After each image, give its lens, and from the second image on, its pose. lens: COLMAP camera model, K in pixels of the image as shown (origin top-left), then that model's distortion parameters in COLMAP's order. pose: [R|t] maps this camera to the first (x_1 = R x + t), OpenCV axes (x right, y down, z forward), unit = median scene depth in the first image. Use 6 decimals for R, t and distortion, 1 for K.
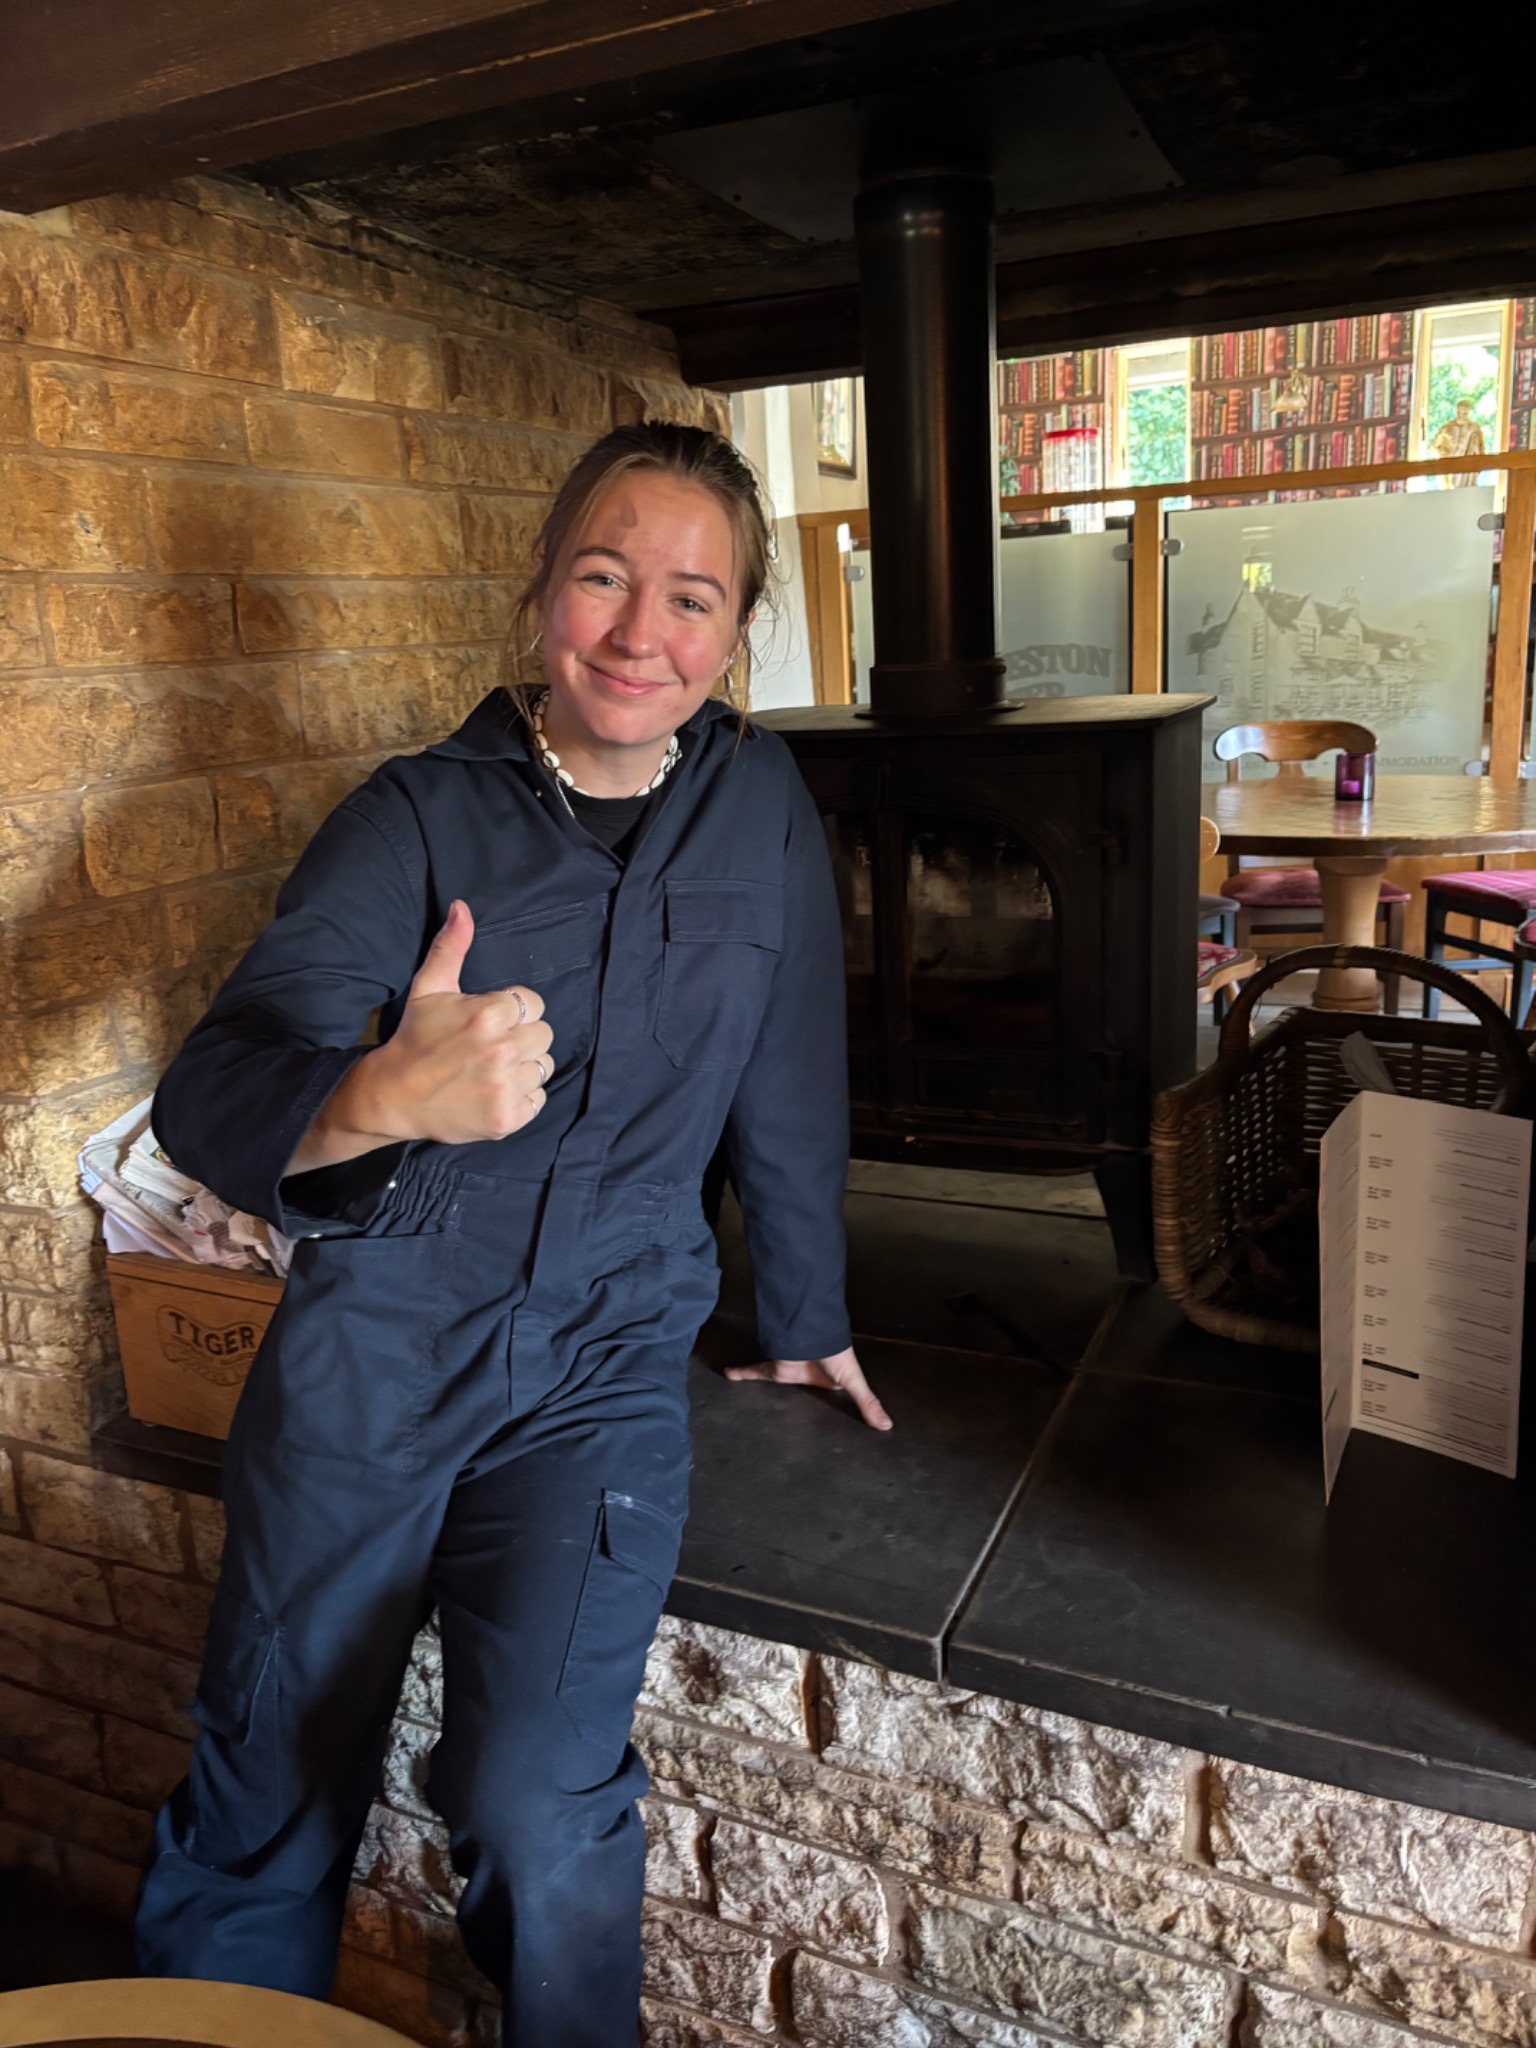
lens RADIAL K [[1539.0, 0, 768.0], [0, 1539.0, 1024.0], [0, 0, 1]] dist [0.047844, -0.076732]
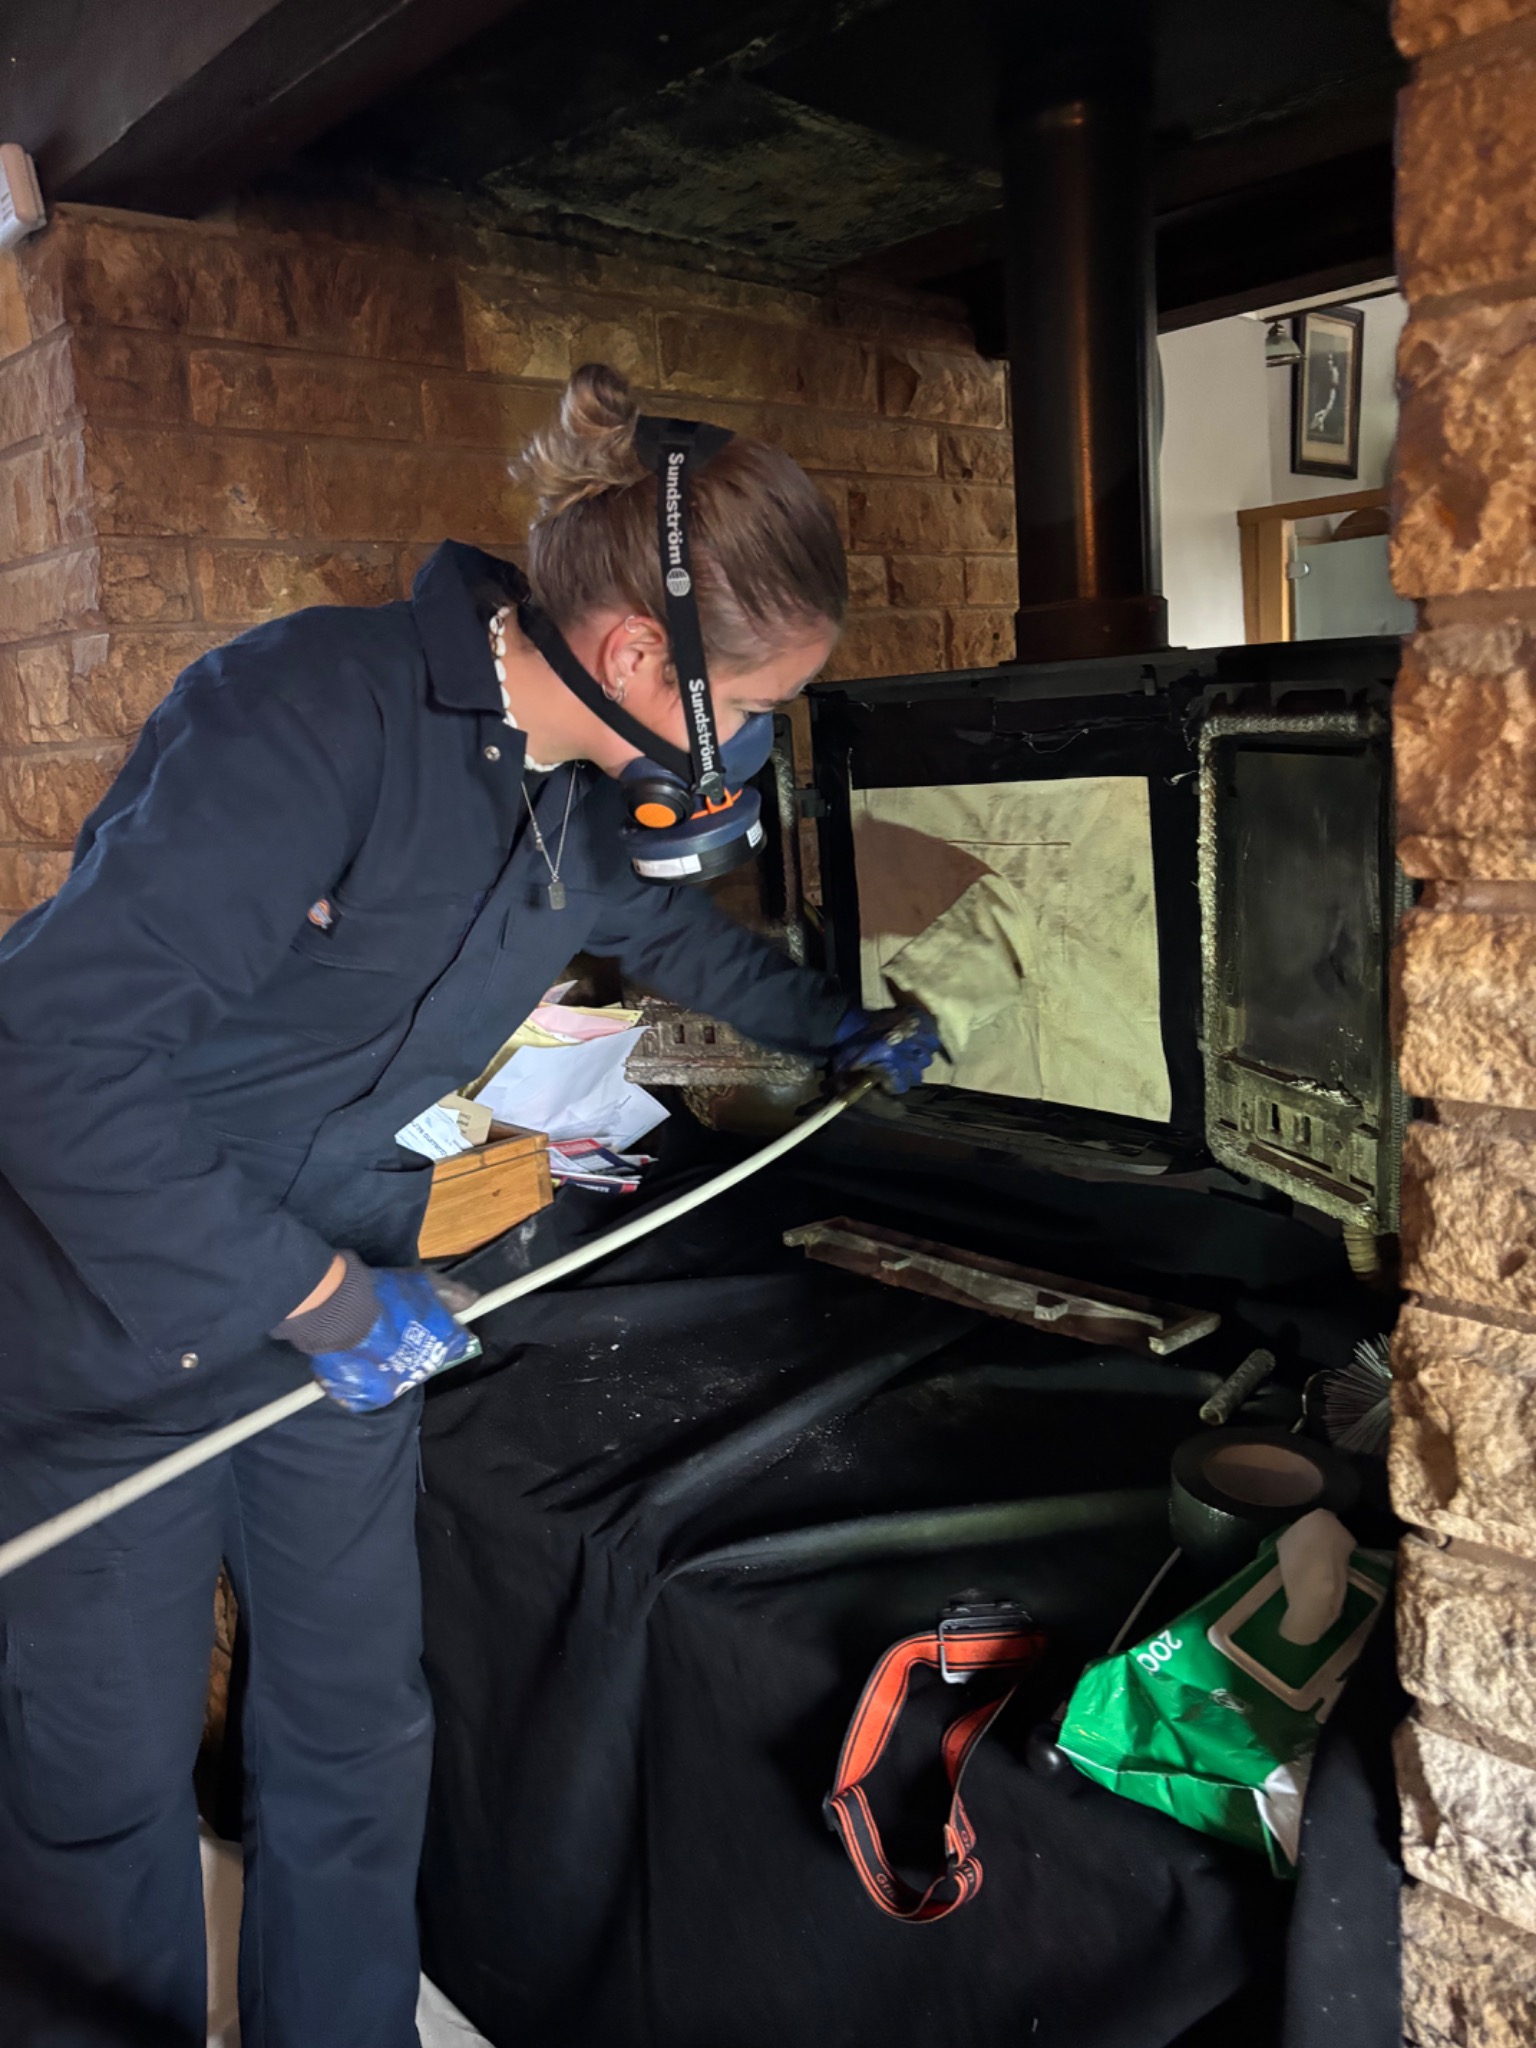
lens RADIAL K [[1524.2, 0, 768.0], [0, 1524.2, 1024.0], [0, 0, 1]] dist [-0.002624, 0.002494]
pose [[0.922984, 0.068673, -0.378662, 0.342160], [-0.079363, 0.996765, -0.012677, 0.039202], [0.376566, 0.041753, 0.925448, 0.142984]]
